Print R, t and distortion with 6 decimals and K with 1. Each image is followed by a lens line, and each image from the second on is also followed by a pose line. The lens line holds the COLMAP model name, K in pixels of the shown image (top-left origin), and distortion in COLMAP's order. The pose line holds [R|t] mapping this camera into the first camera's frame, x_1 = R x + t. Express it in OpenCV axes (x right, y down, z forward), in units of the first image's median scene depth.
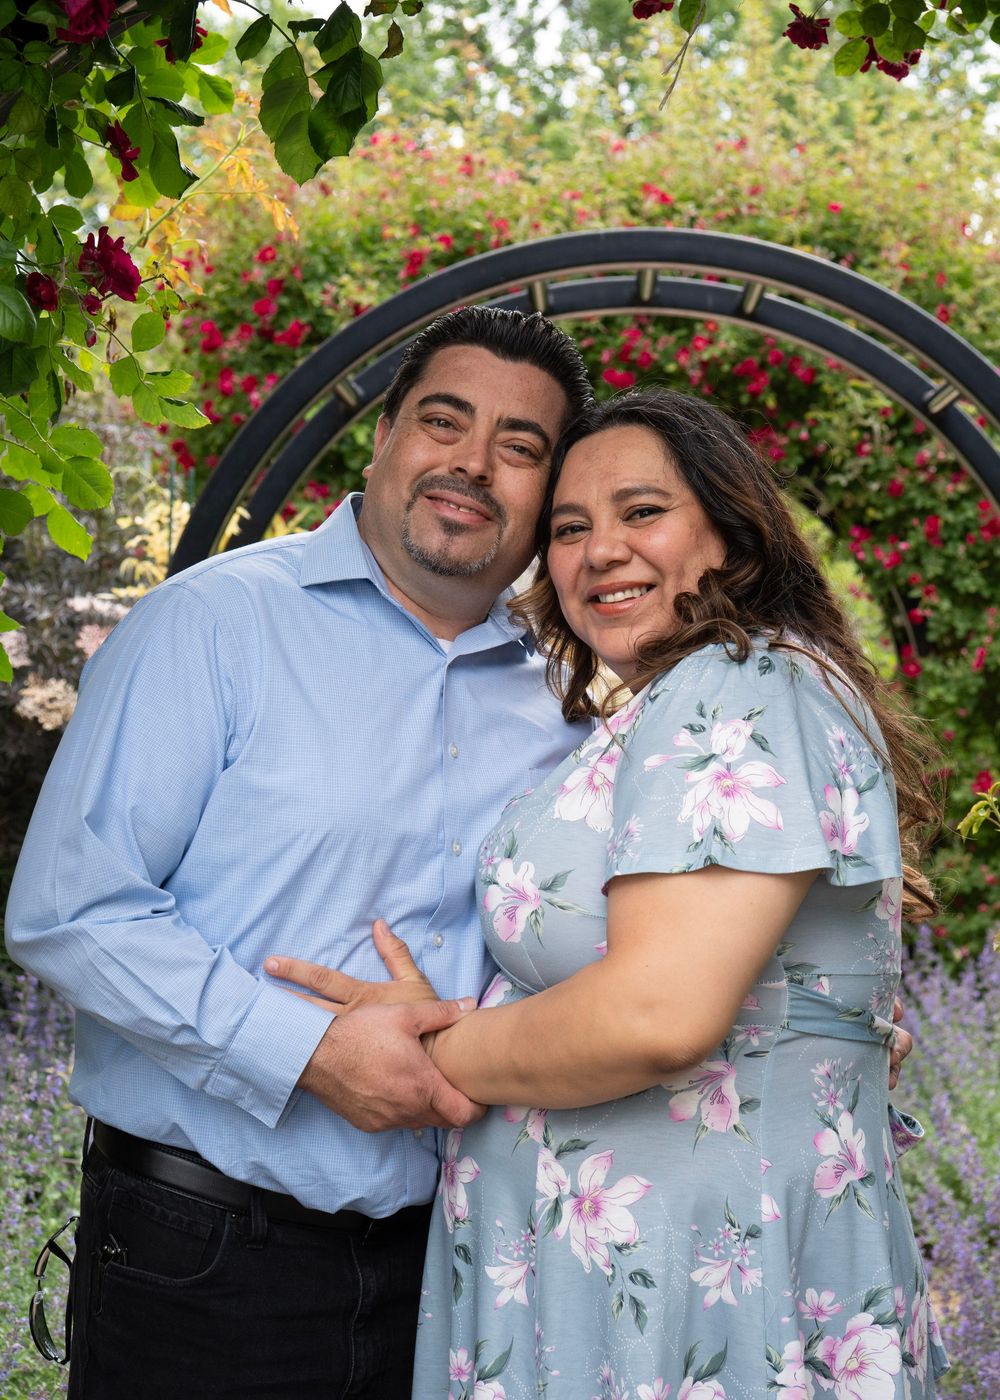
lens RADIAL K [[2461.2, 0, 500.0], [0, 2461.2, 700.0], [0, 0, 1]] dist [0.034872, 0.018429]
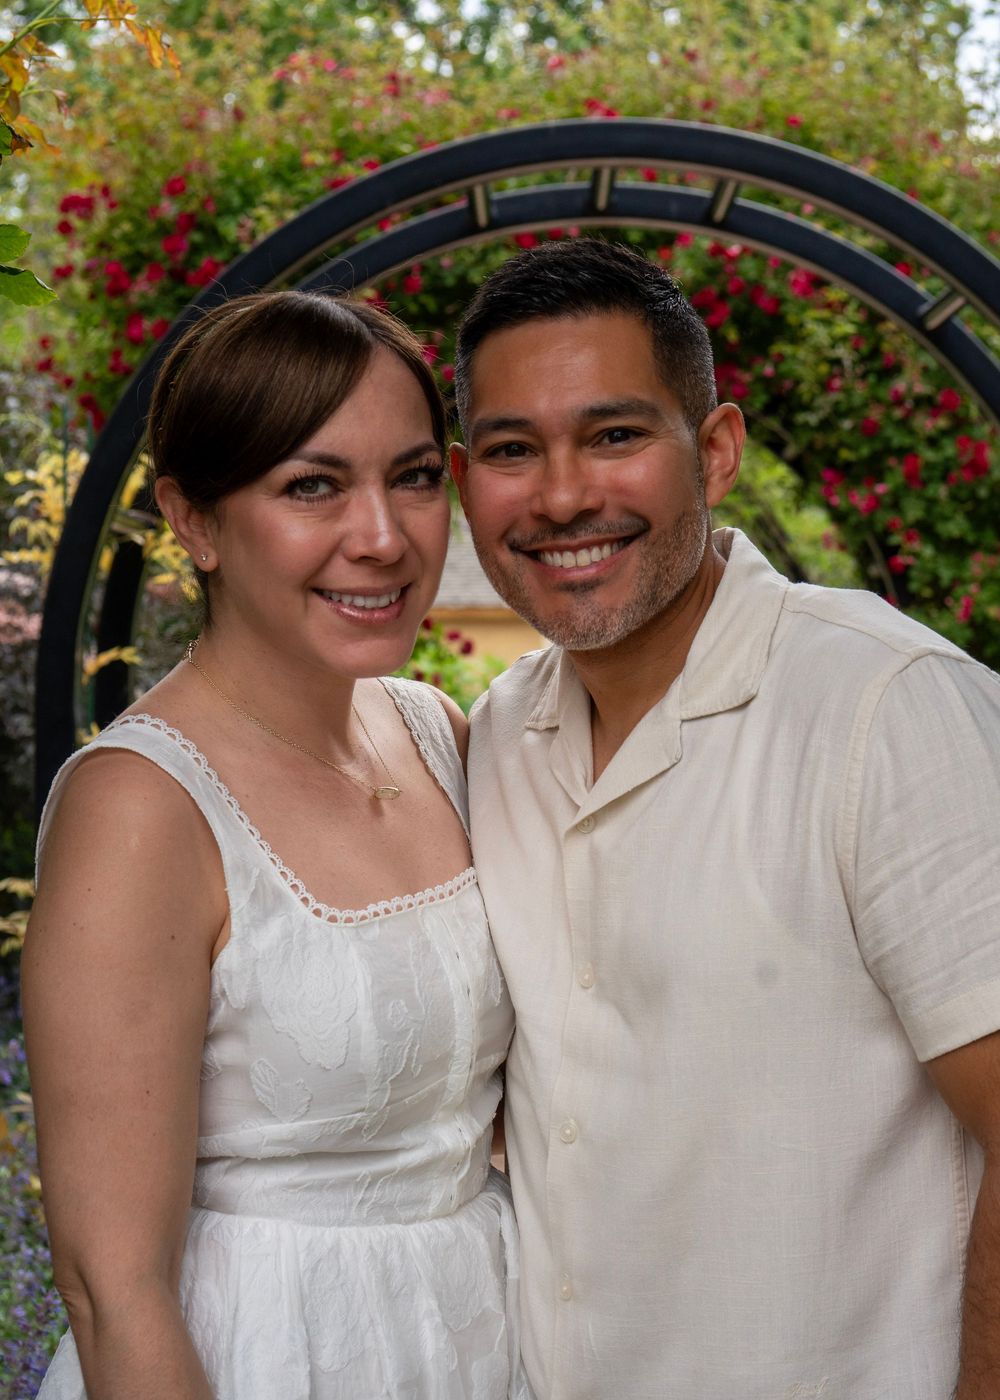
lens RADIAL K [[2484.0, 0, 500.0], [0, 2484.0, 700.0], [0, 0, 1]] dist [0.014762, 0.136395]
pose [[0.999307, -0.029042, 0.023277, -0.001829], [0.028759, 0.999509, 0.012430, 0.000636], [-0.023627, -0.011752, 0.999652, 0.076251]]
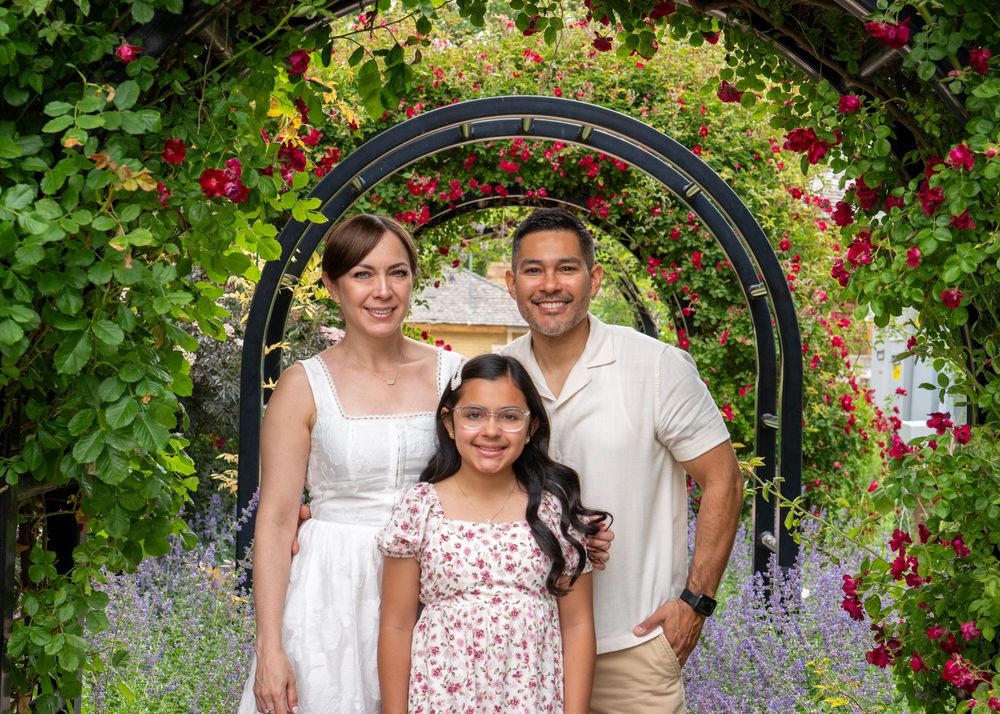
lens RADIAL K [[1739.1, 0, 521.6], [0, 1739.1, 357.3], [0, 0, 1]] dist [0.028784, 0.114146]
pose [[0.998283, 0.005534, 0.058322, -0.011175], [-0.005183, 0.999968, -0.006156, 0.004737], [-0.058354, 0.005843, 0.998279, -0.168006]]
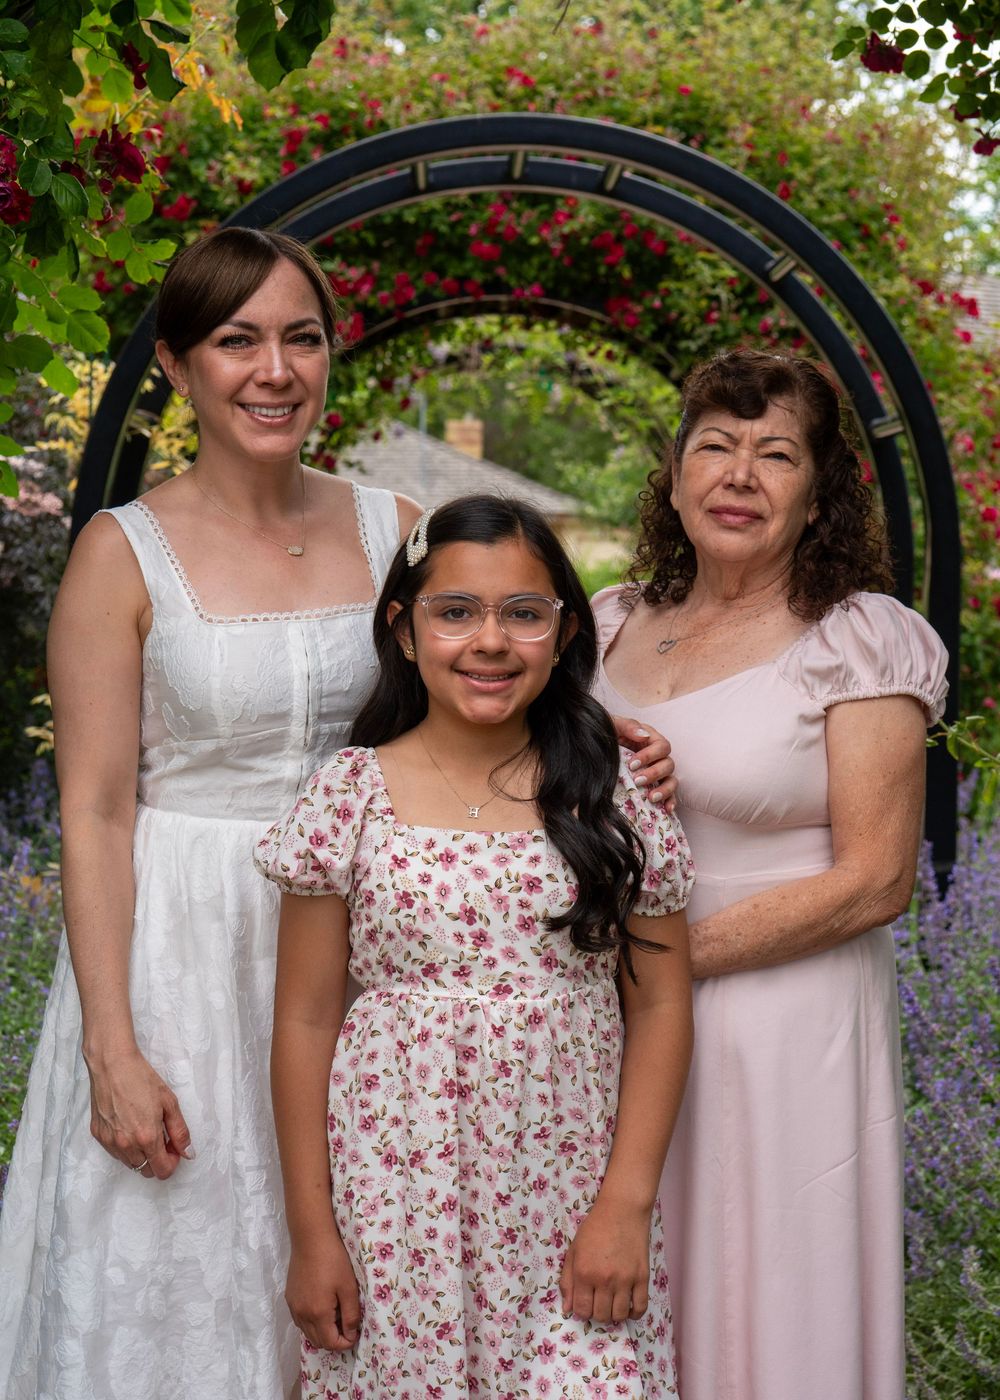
lens RADIAL K [[2434.8, 0, 500.0], [0, 2434.8, 700.0], [0, 0, 1]] dist [0.028784, 0.114146]
pose [[0.998205, -0.010322, 0.058999, -0.010359], [0.007261, 0.998627, 0.051875, 0.010165], [-0.059453, -0.051353, 0.996909, -0.071005]]
